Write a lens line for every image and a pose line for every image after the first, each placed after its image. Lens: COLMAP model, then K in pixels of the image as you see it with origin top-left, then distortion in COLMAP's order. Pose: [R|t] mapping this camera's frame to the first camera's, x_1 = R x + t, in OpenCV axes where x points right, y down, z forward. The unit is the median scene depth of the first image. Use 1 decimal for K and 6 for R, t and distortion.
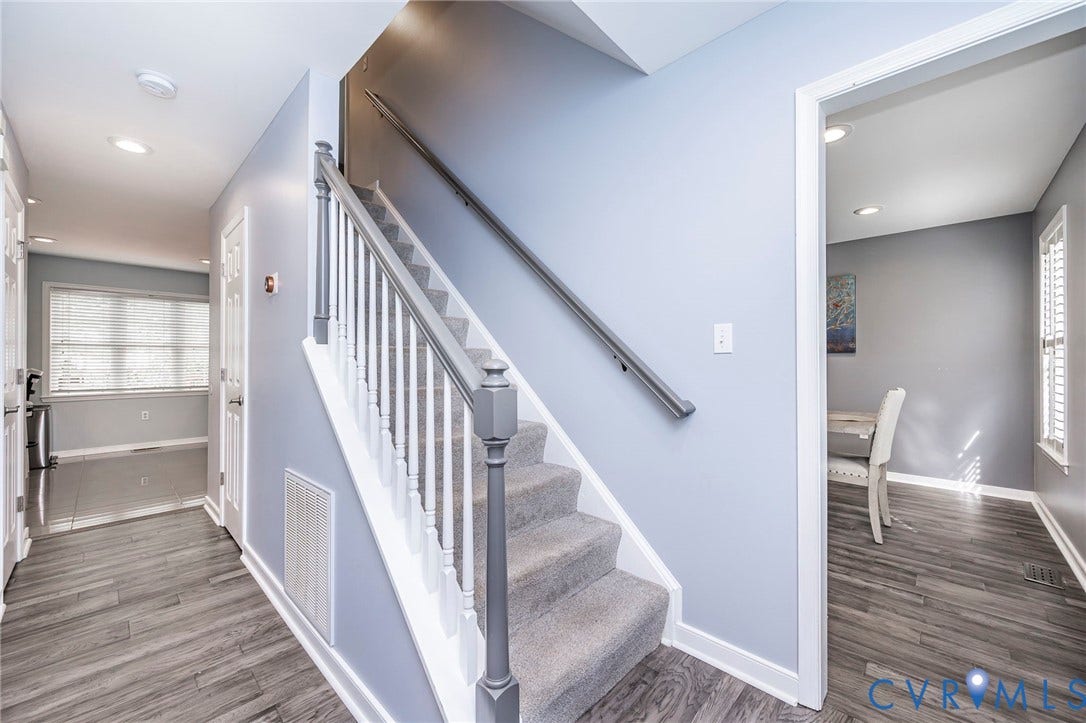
lens RADIAL K [[425.1, 0, 543.9], [0, 425.1, 365.4], [0, 0, 1]] dist [0.003029, 0.000254]
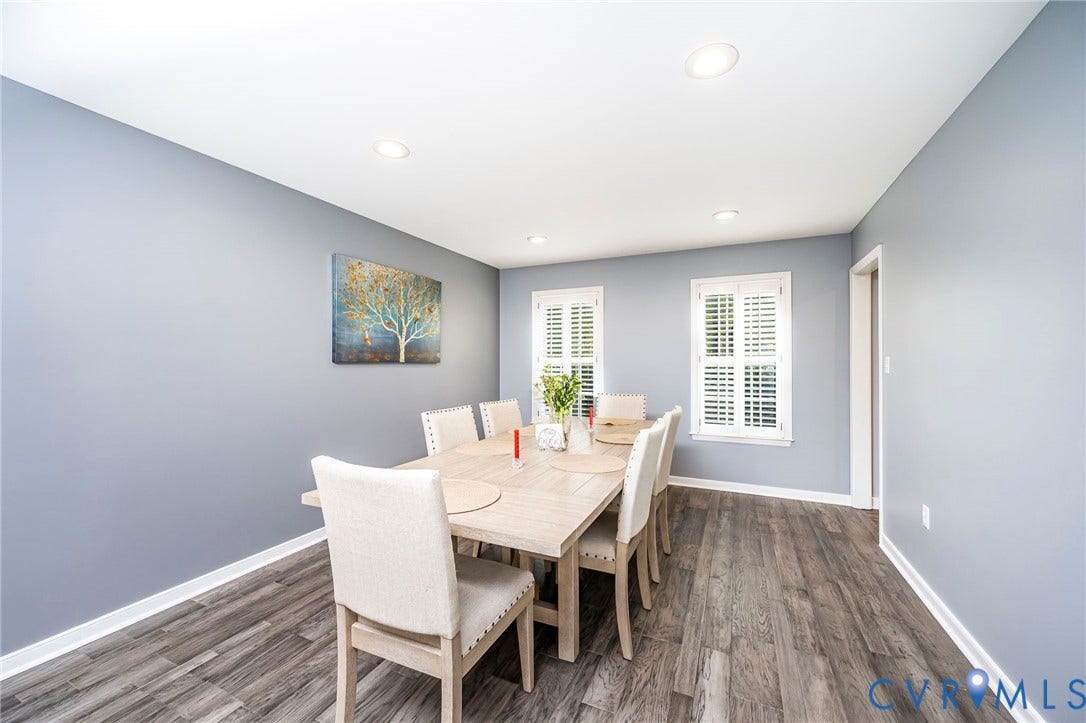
lens RADIAL K [[425.1, 0, 542.5], [0, 425.1, 360.1], [0, 0, 1]] dist [0.003029, 0.000254]
pose [[-0.325321, 0.005742, 0.945586, -0.537255], [-0.000808, 0.999980, -0.006350, -0.063134], [-0.945603, -0.002830, -0.325309, 2.304805]]
